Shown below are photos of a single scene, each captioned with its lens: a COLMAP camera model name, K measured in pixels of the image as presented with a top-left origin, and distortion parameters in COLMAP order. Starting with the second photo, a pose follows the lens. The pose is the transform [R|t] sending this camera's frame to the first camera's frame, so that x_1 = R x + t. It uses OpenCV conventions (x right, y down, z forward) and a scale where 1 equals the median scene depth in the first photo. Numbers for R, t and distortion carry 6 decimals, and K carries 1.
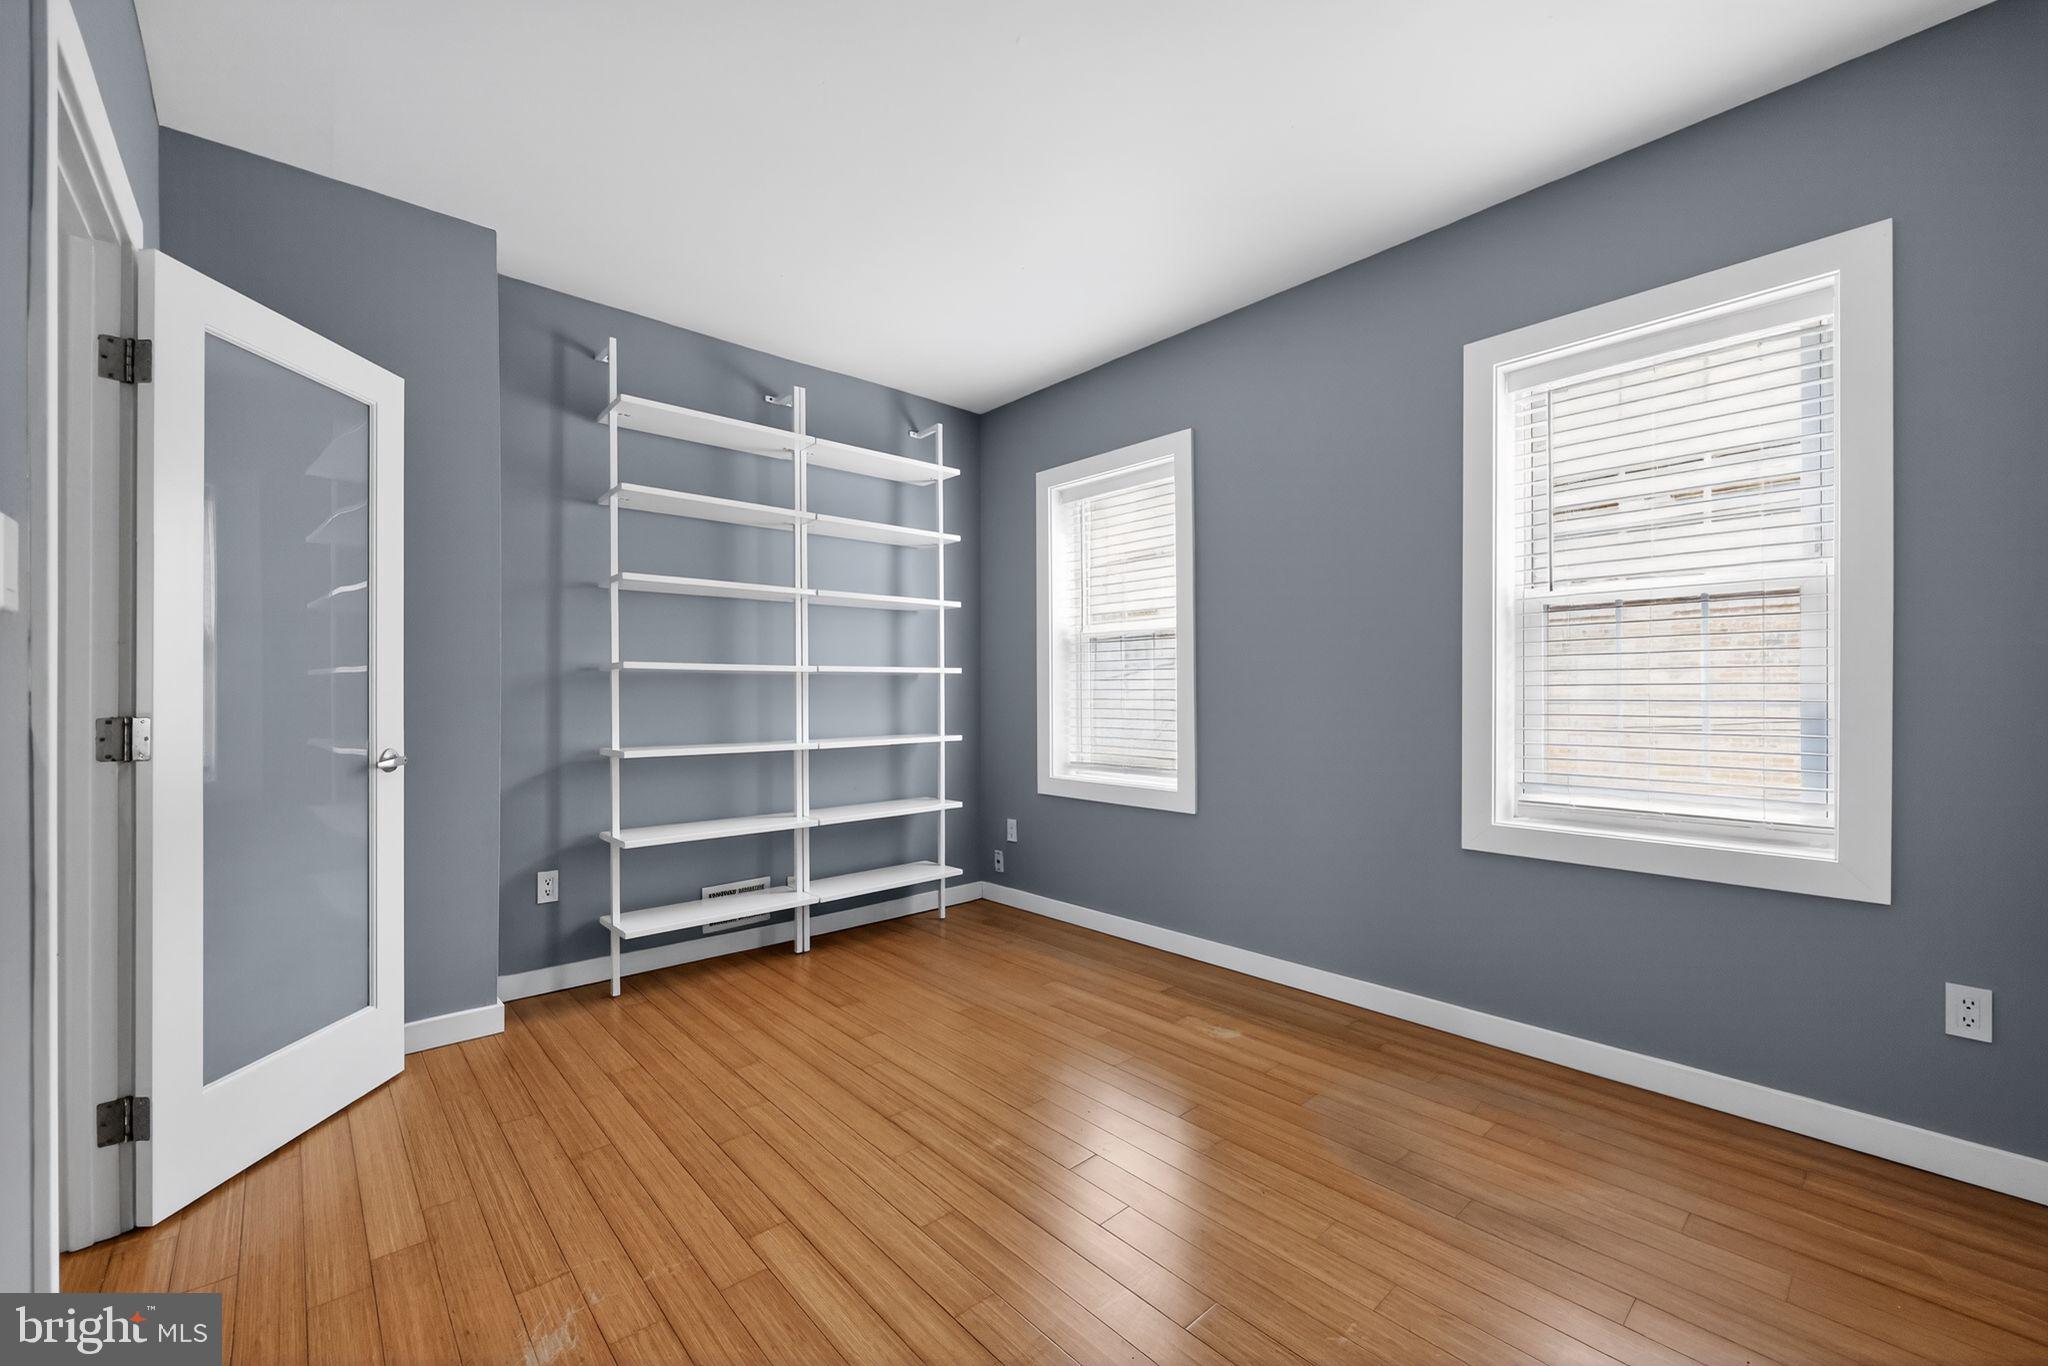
lens RADIAL K [[827.0, 0, 1018.9], [0, 827.0, 684.5], [0, 0, 1]] dist [0.006098, -0.001378]
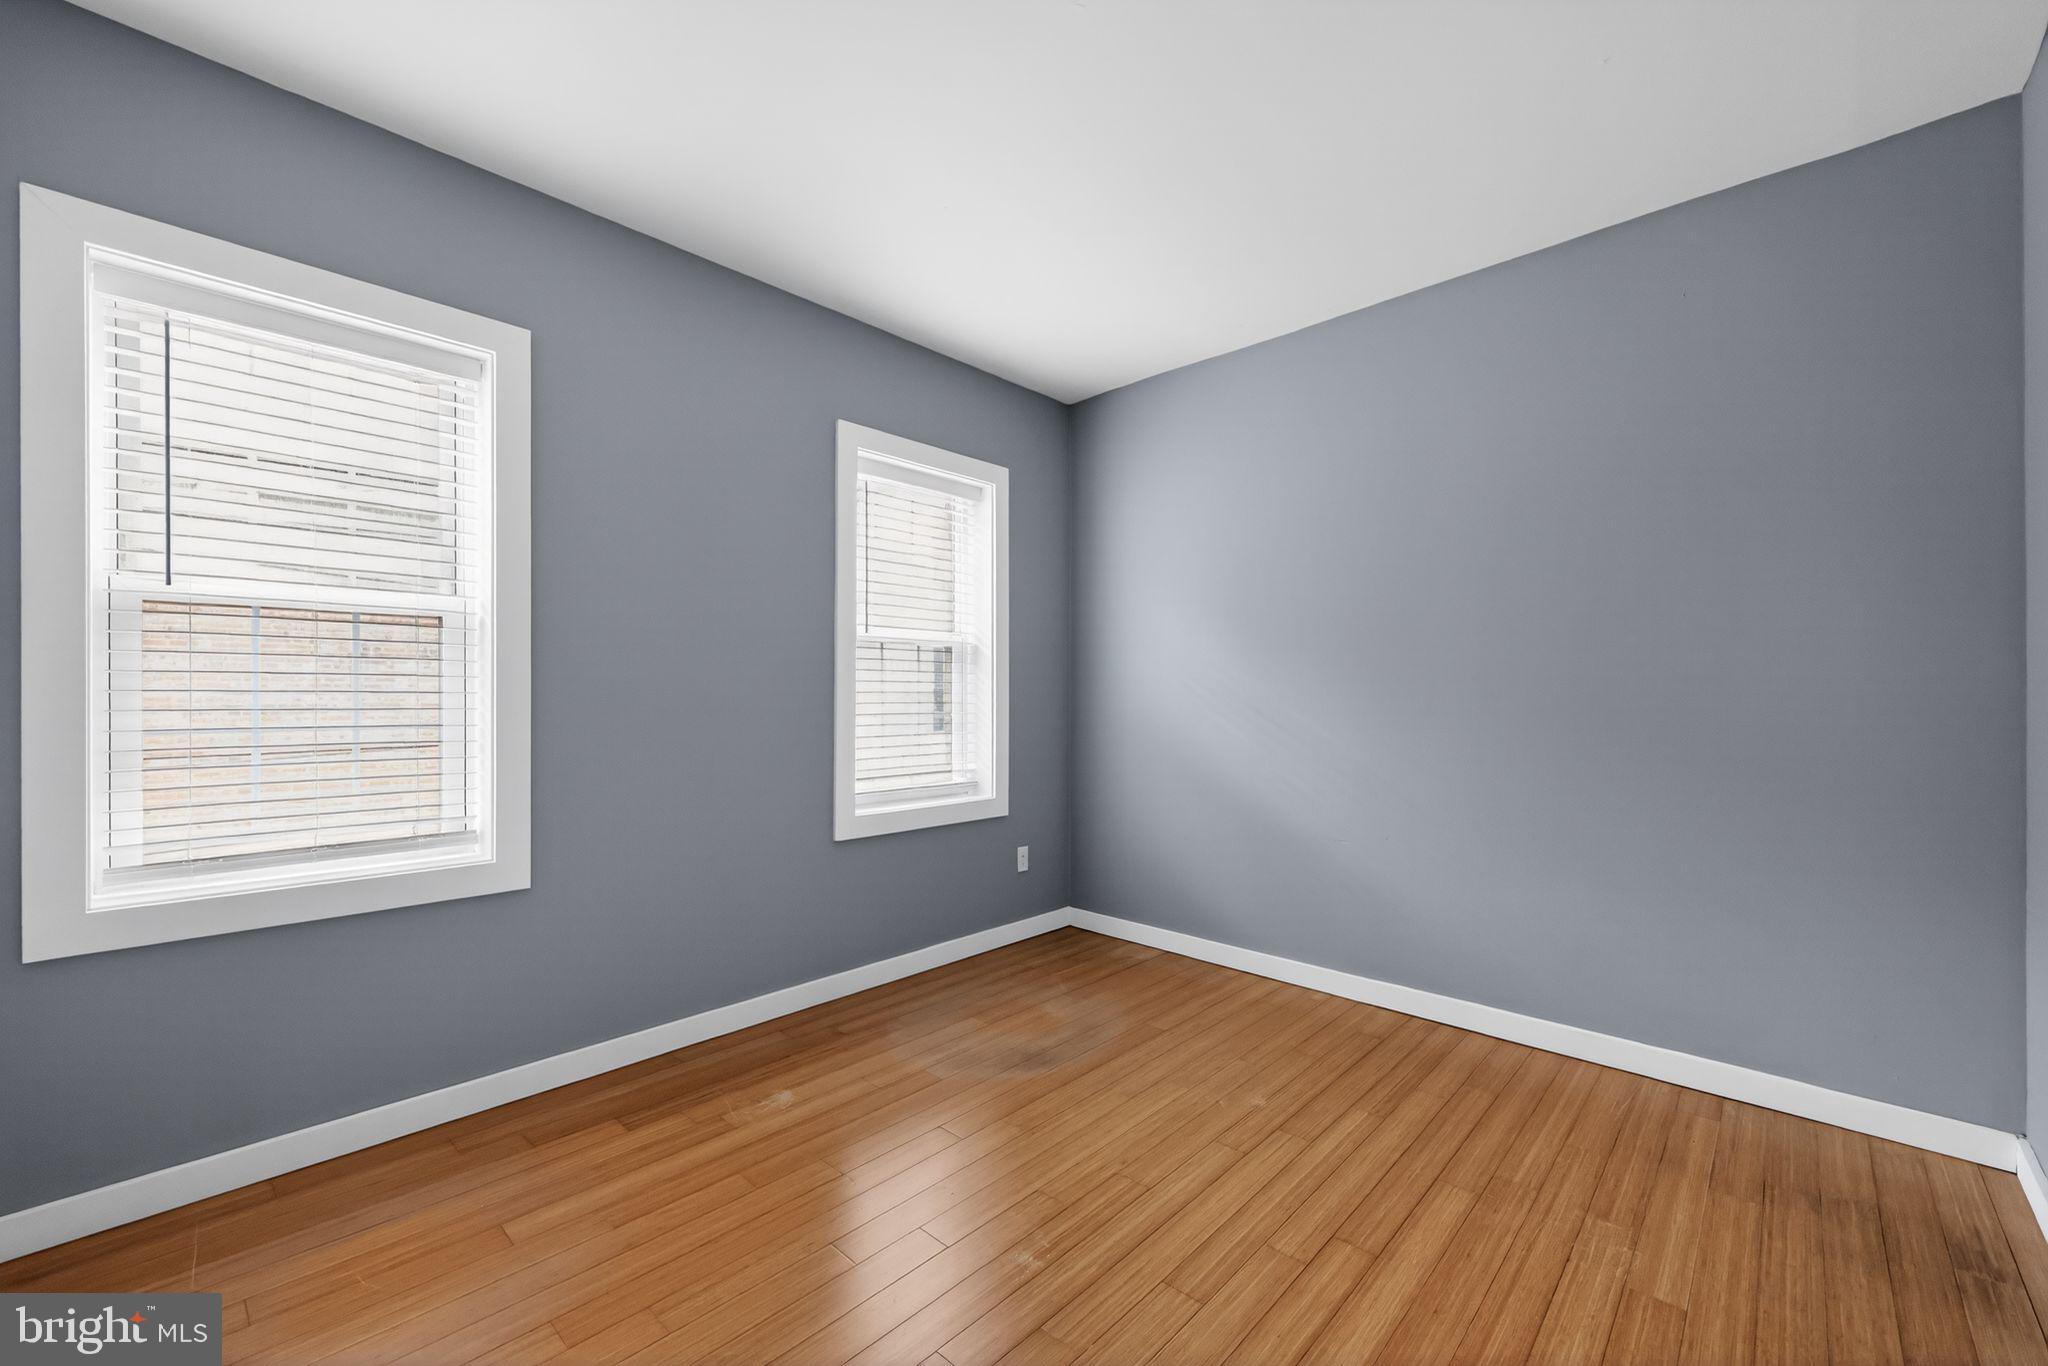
lens RADIAL K [[827.0, 0, 1014.0], [0, 827.0, 685.6], [0, 0, 1]] dist [0.006098, -0.001378]
pose [[-0.087382, 0.013284, 0.996086, -0.673330], [-0.014009, 0.999796, -0.014562, -0.011302], [-0.996076, -0.015227, -0.087178, 0.850409]]
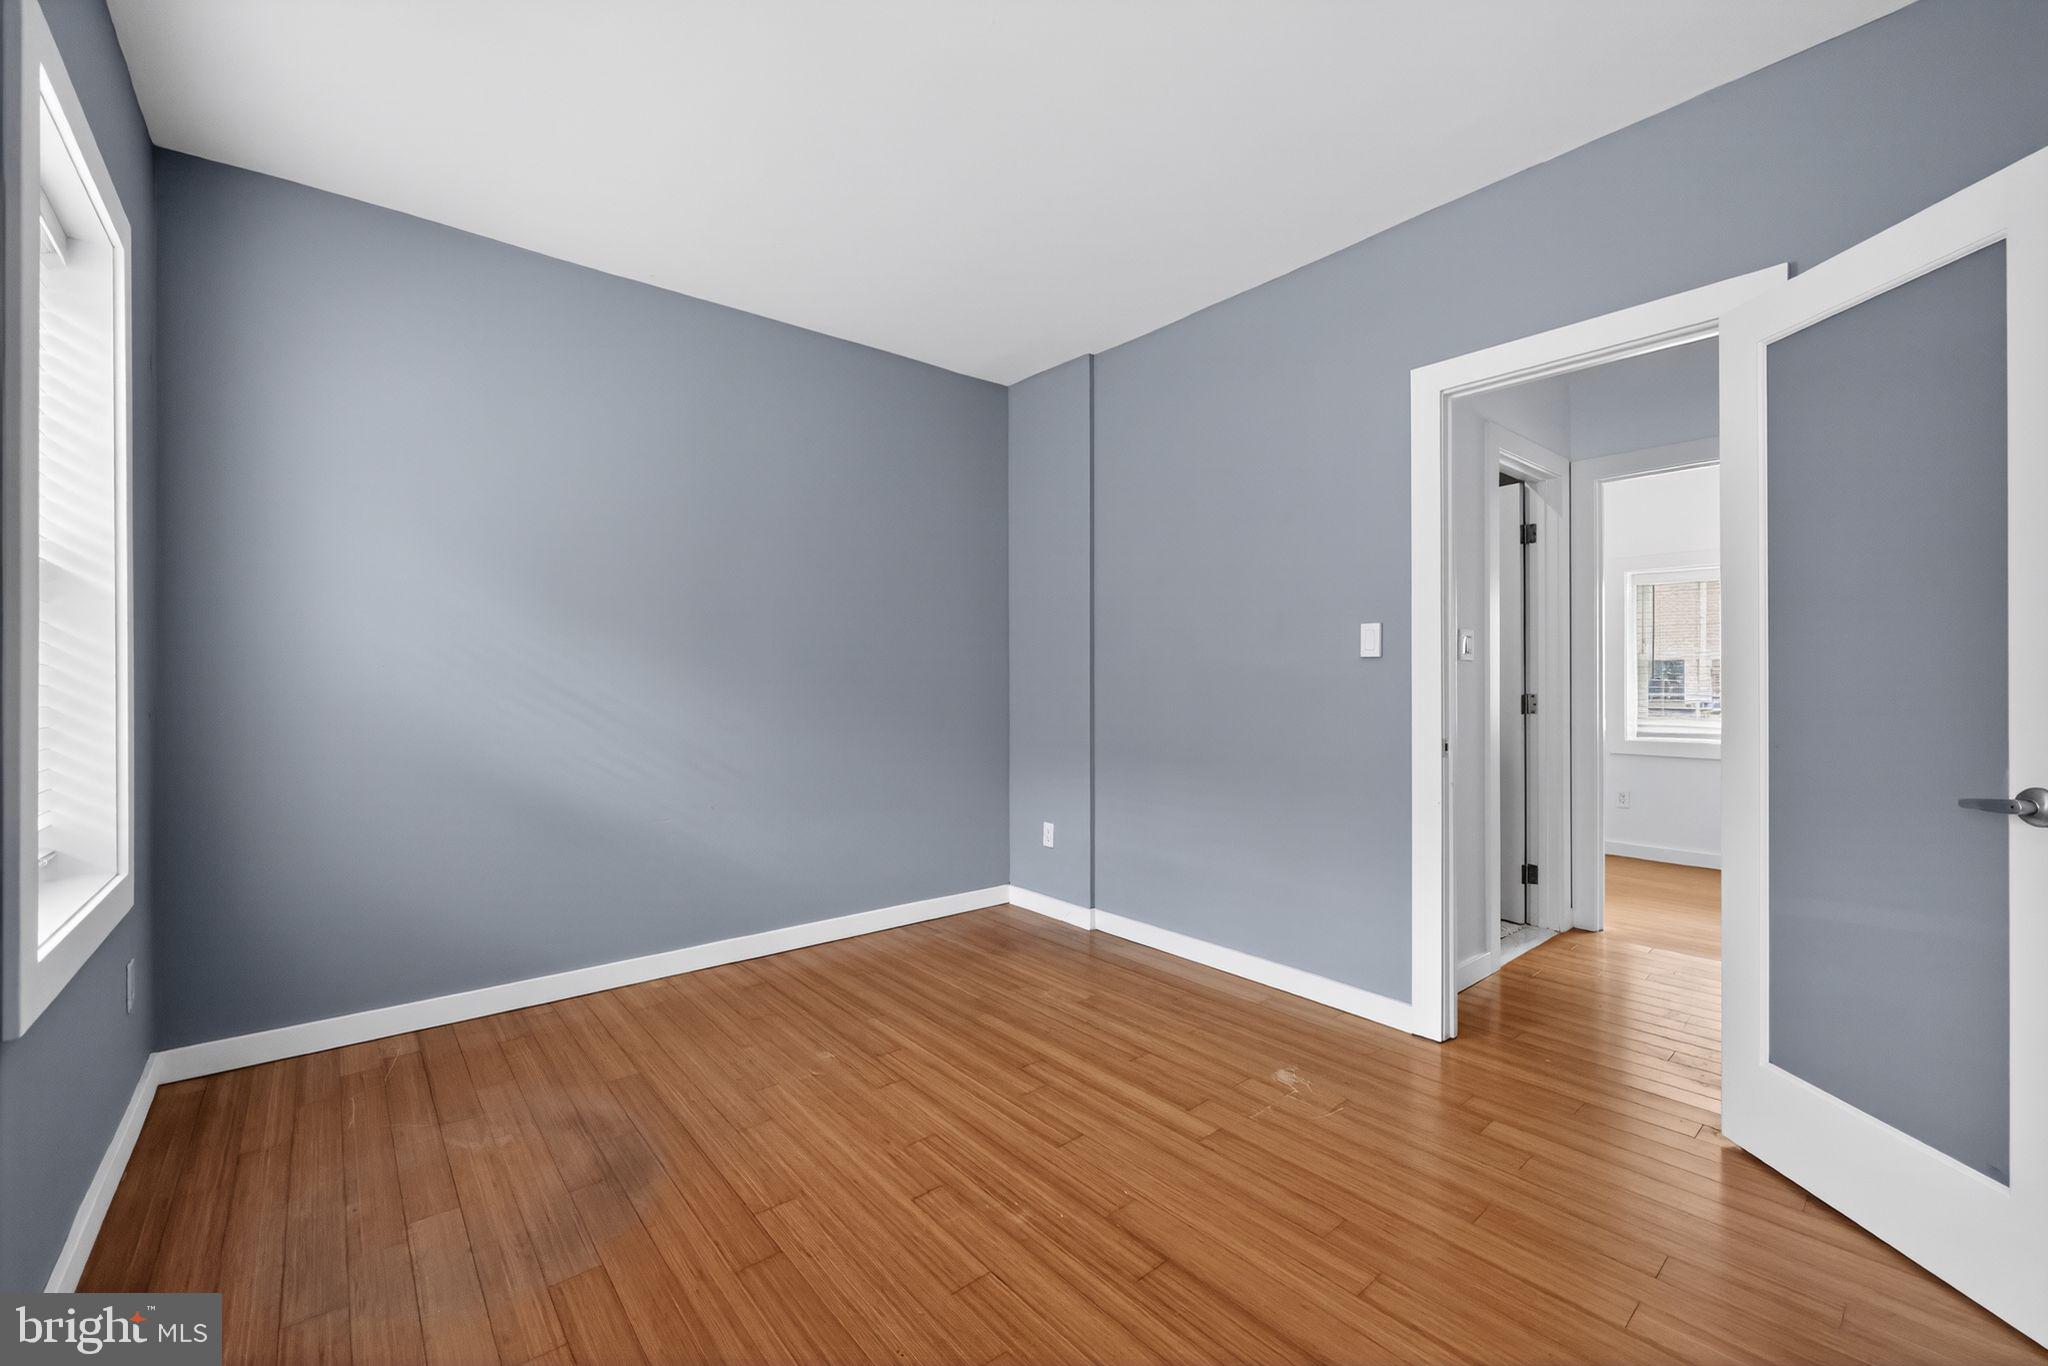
lens RADIAL K [[827.0, 0, 1027.5], [0, 827.0, 680.5], [0, 0, 1]] dist [0.006098, -0.001378]
pose [[-0.999852, -0.000064, 0.017191, -0.037541], [-0.000230, 0.999953, -0.009698, 0.004315], [-0.017190, -0.009700, -0.999805, 1.448392]]
